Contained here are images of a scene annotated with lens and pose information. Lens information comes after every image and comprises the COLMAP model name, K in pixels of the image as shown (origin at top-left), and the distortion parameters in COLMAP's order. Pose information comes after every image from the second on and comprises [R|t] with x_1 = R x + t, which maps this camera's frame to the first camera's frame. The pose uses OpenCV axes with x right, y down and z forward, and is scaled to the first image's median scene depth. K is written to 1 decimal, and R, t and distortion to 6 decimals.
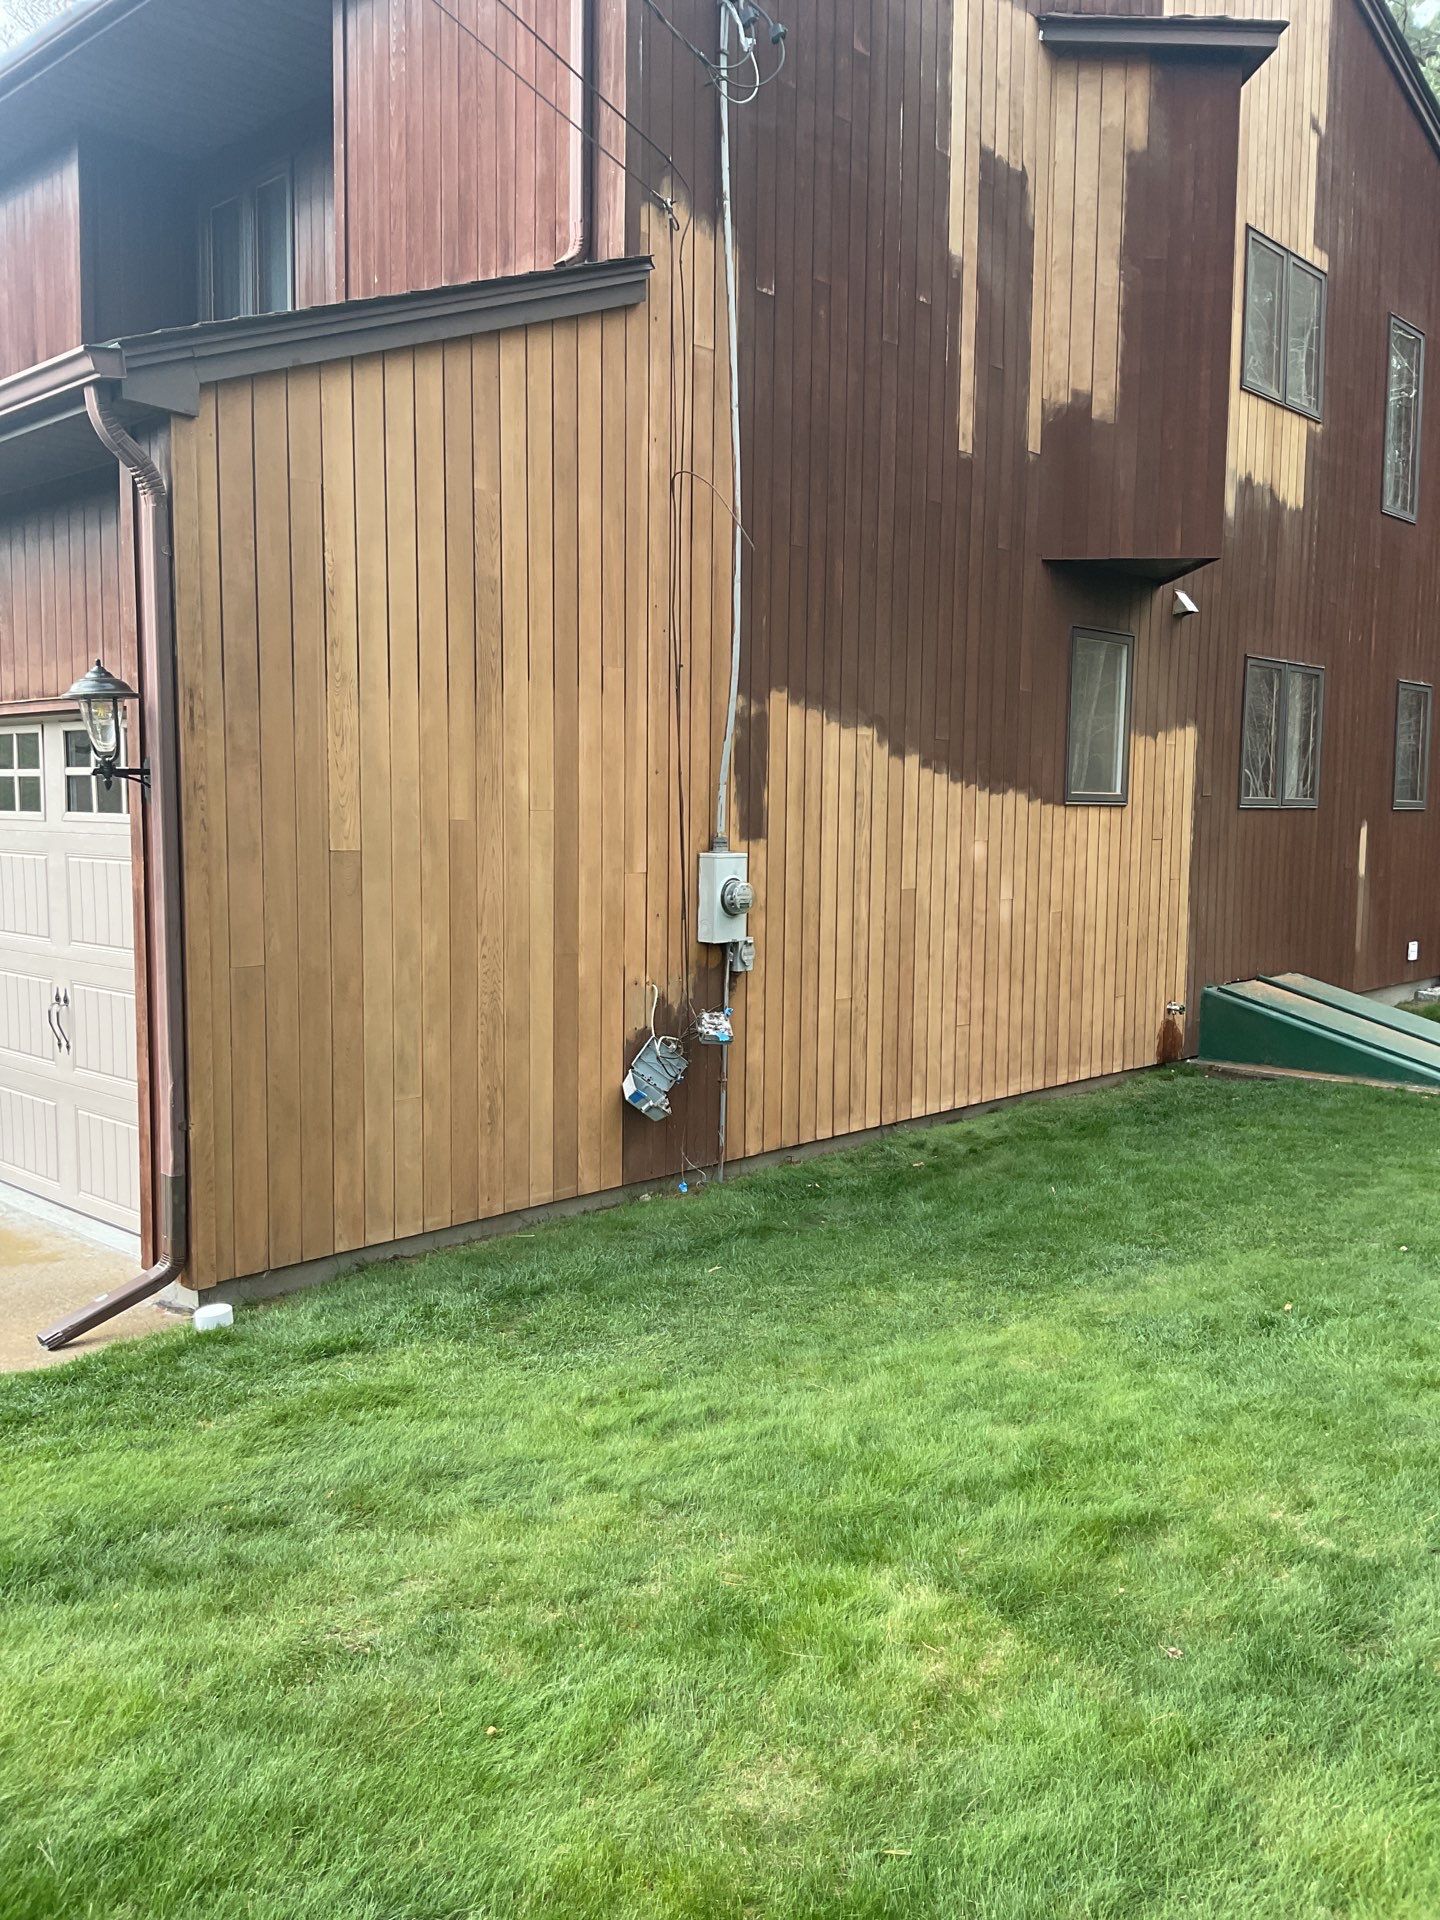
lens RADIAL K [[1574.3, 0, 714.8], [0, 1574.3, 955.2], [0, 0, 1]] dist [0.134989, -0.274965]
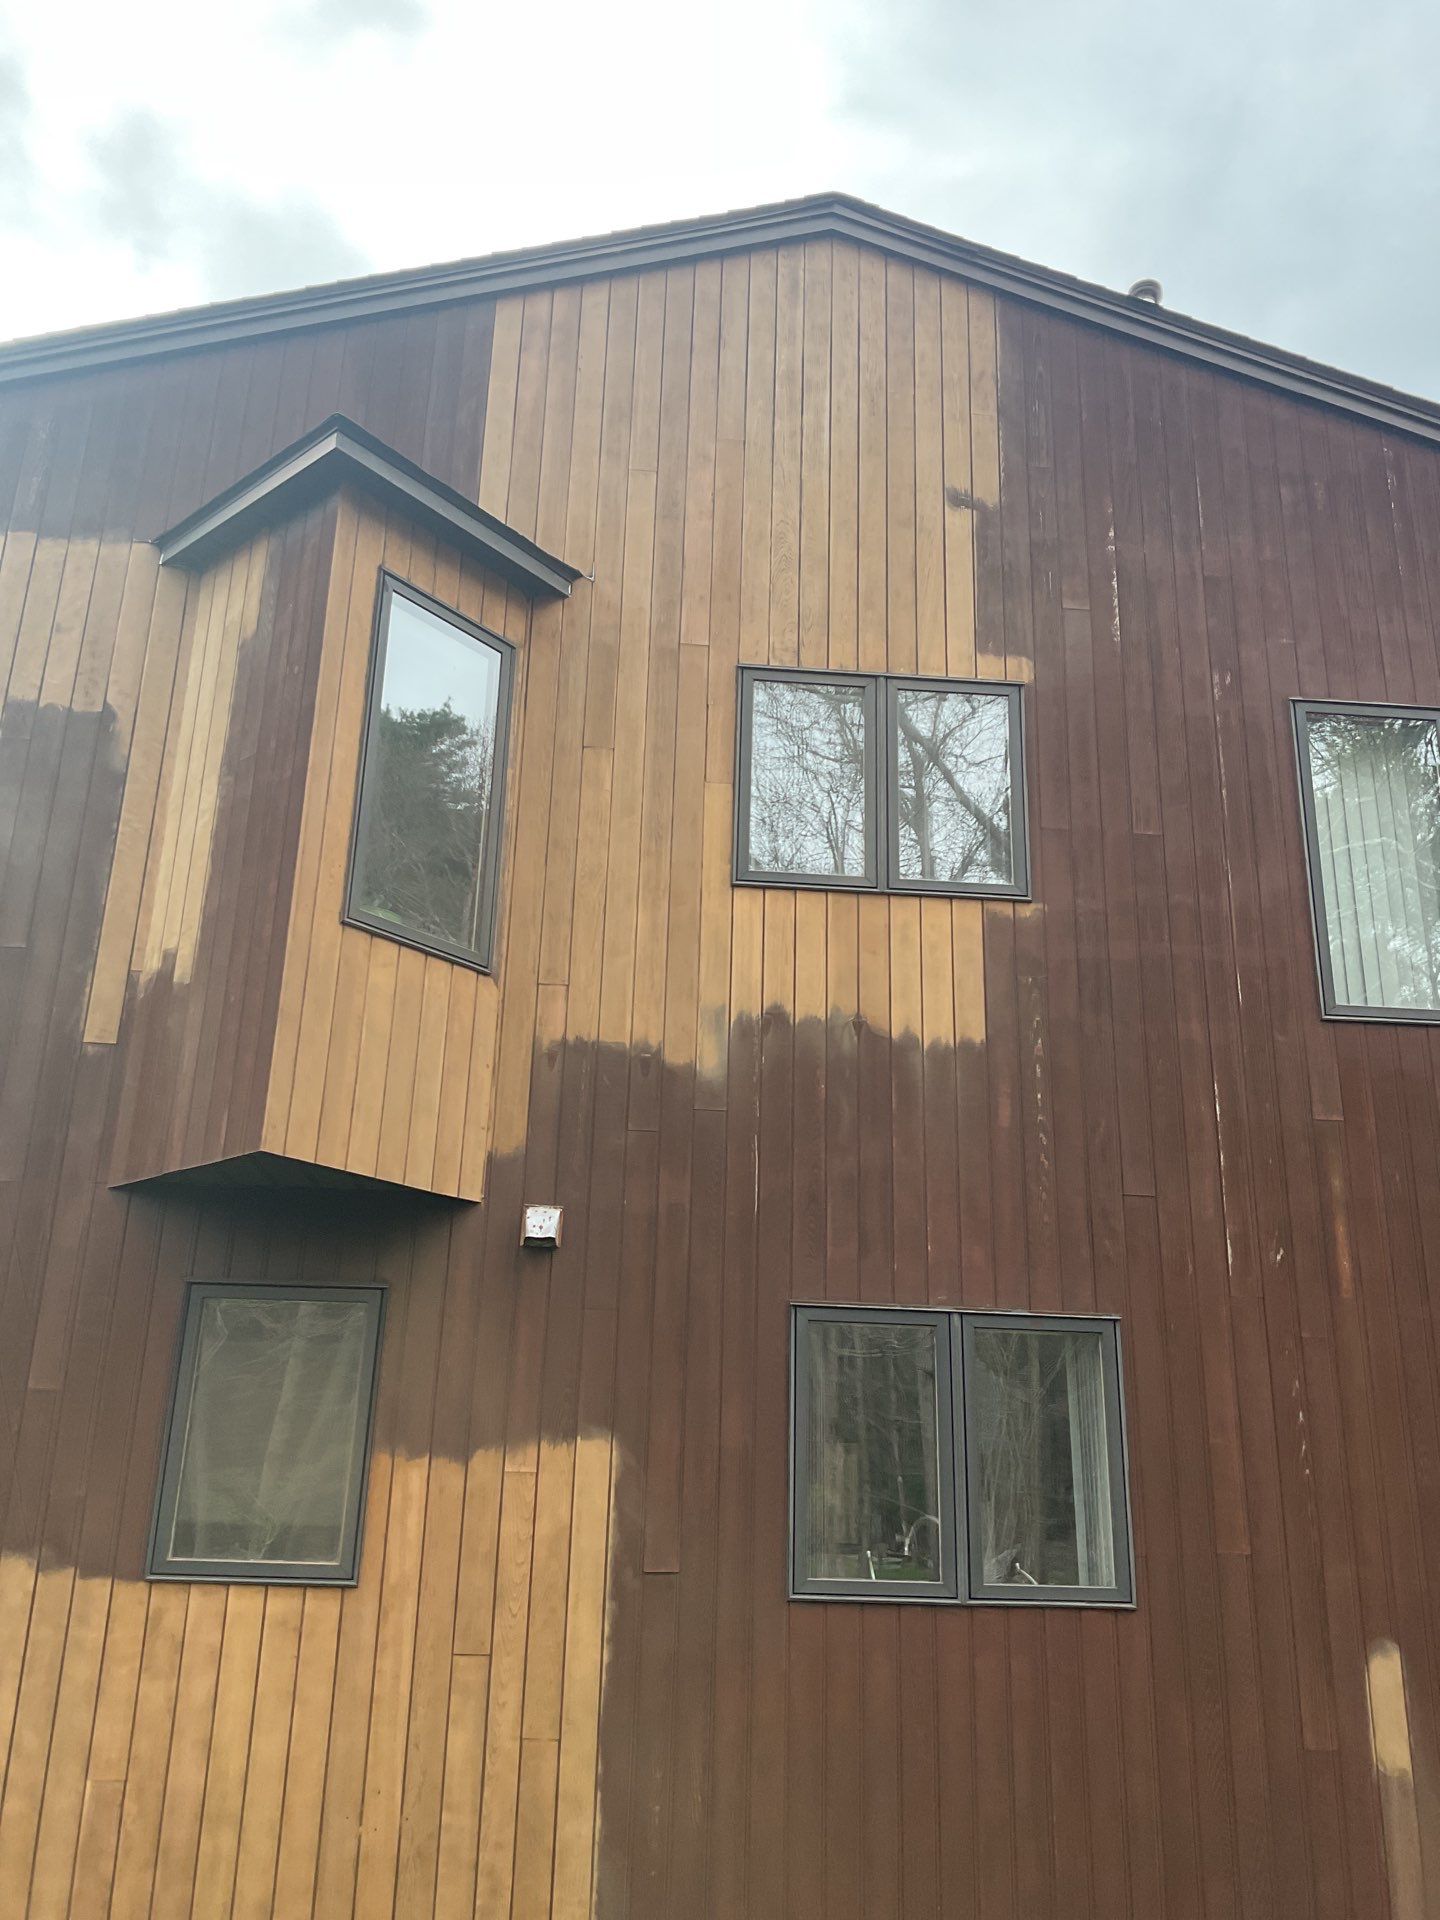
lens RADIAL K [[1520.2, 0, 712.5], [0, 1520.2, 991.1], [0, 0, 1]] dist [0.108441, -0.210400]
pose [[0.741814, -0.203697, -0.638920, 1.020444], [-0.081722, 0.918192, -0.387616, -0.118223], [0.665607, 0.339753, 0.664481, 0.884332]]
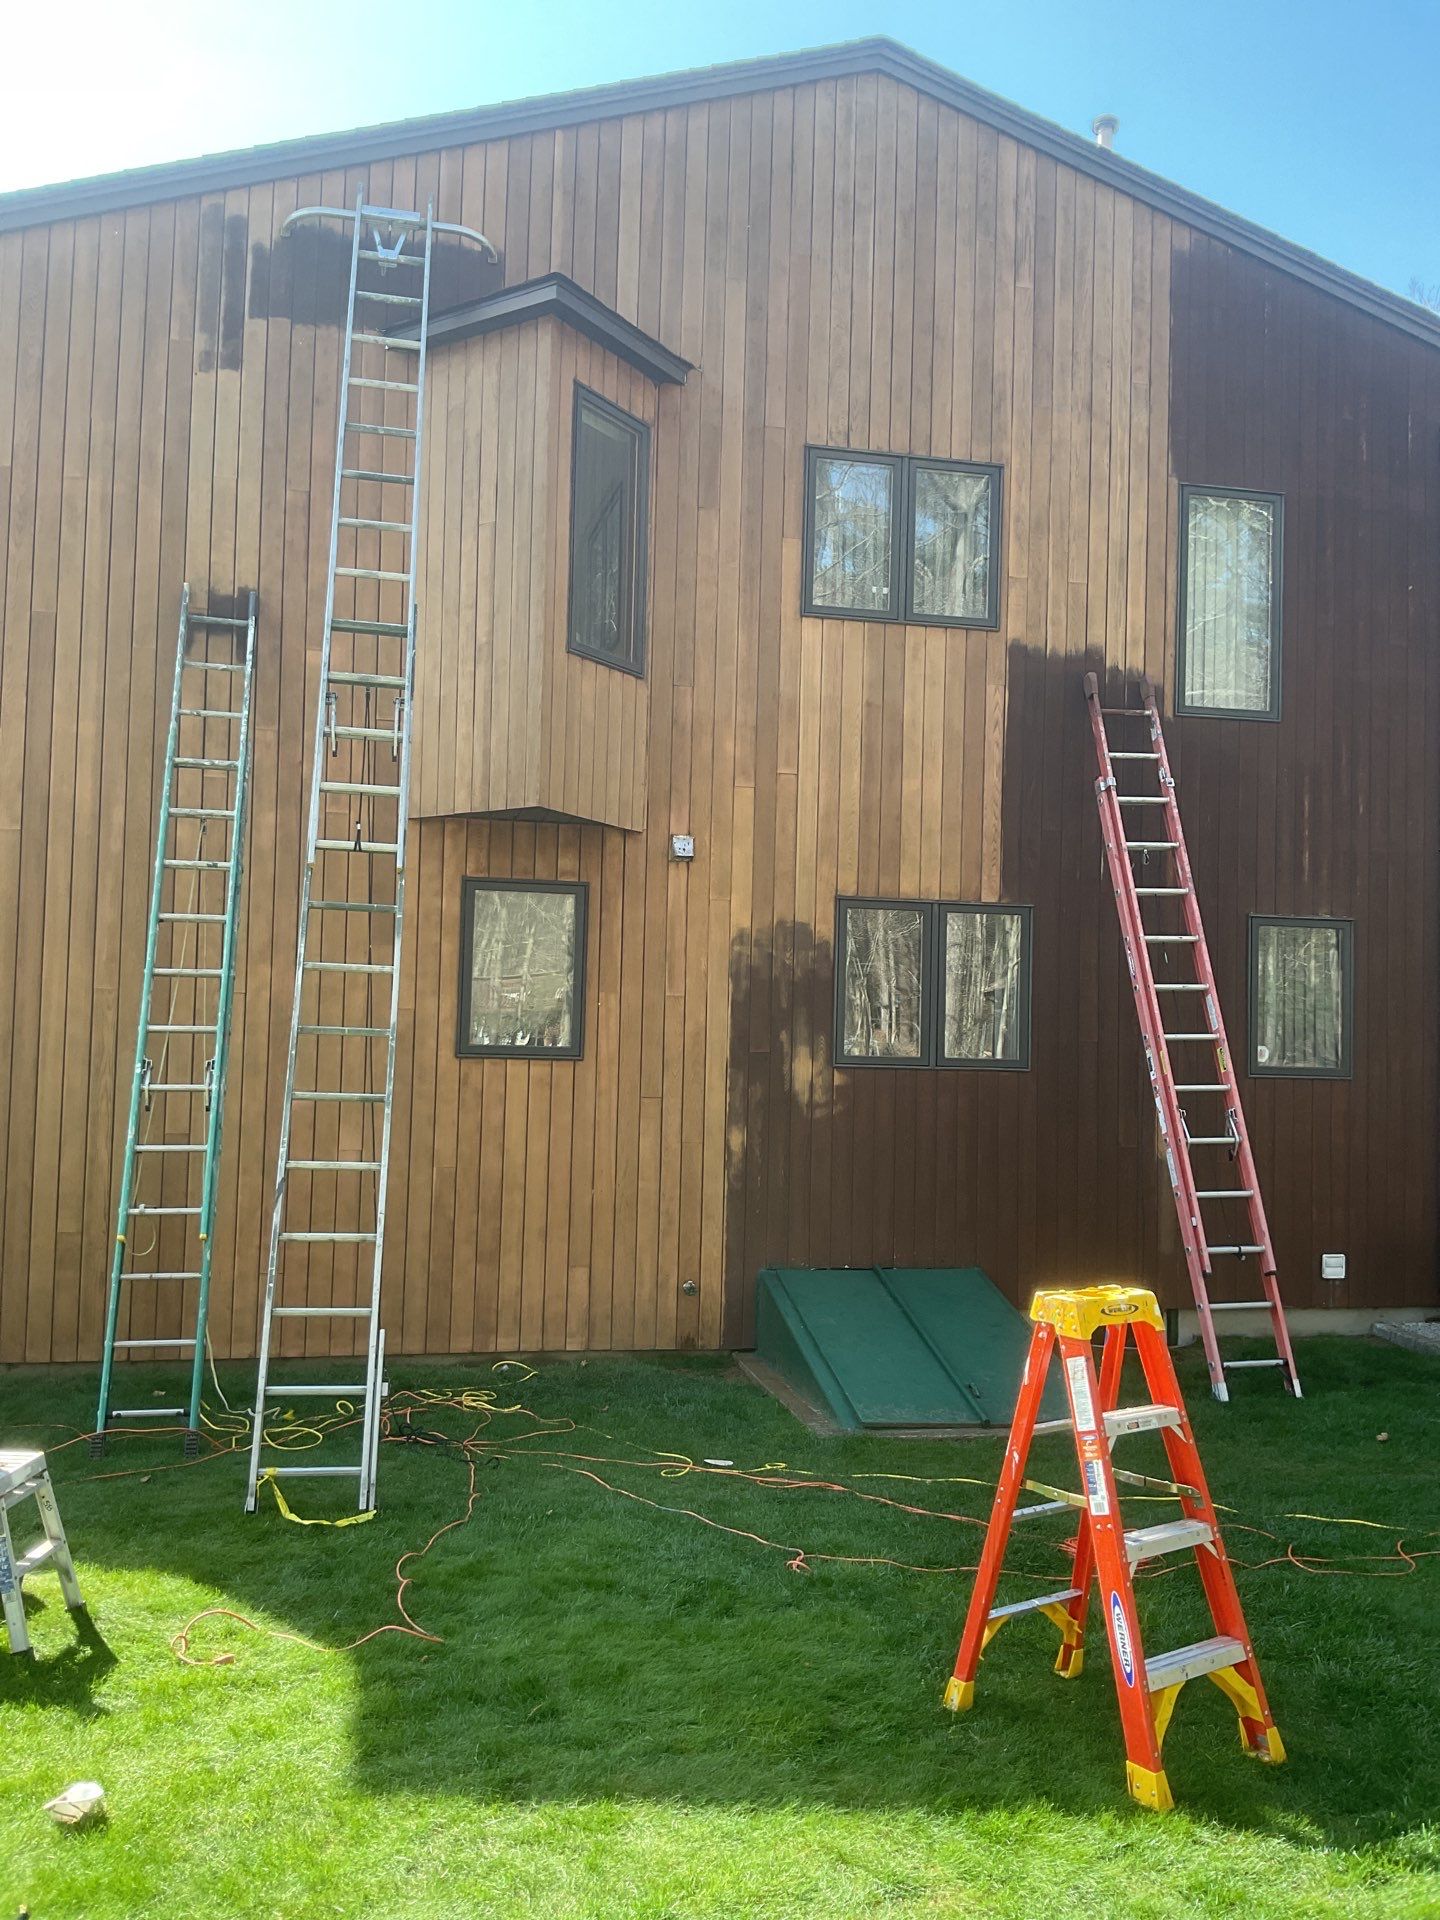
lens RADIAL K [[1579.5, 0, 720.8], [0, 1579.5, 955.7], [0, 0, 1]] dist [0.124802, -0.245966]
pose [[0.818717, -0.016488, -0.573961, 1.188216], [-0.070733, 0.989078, -0.129310, -0.053834], [0.569824, 0.146466, 0.808609, 0.374361]]
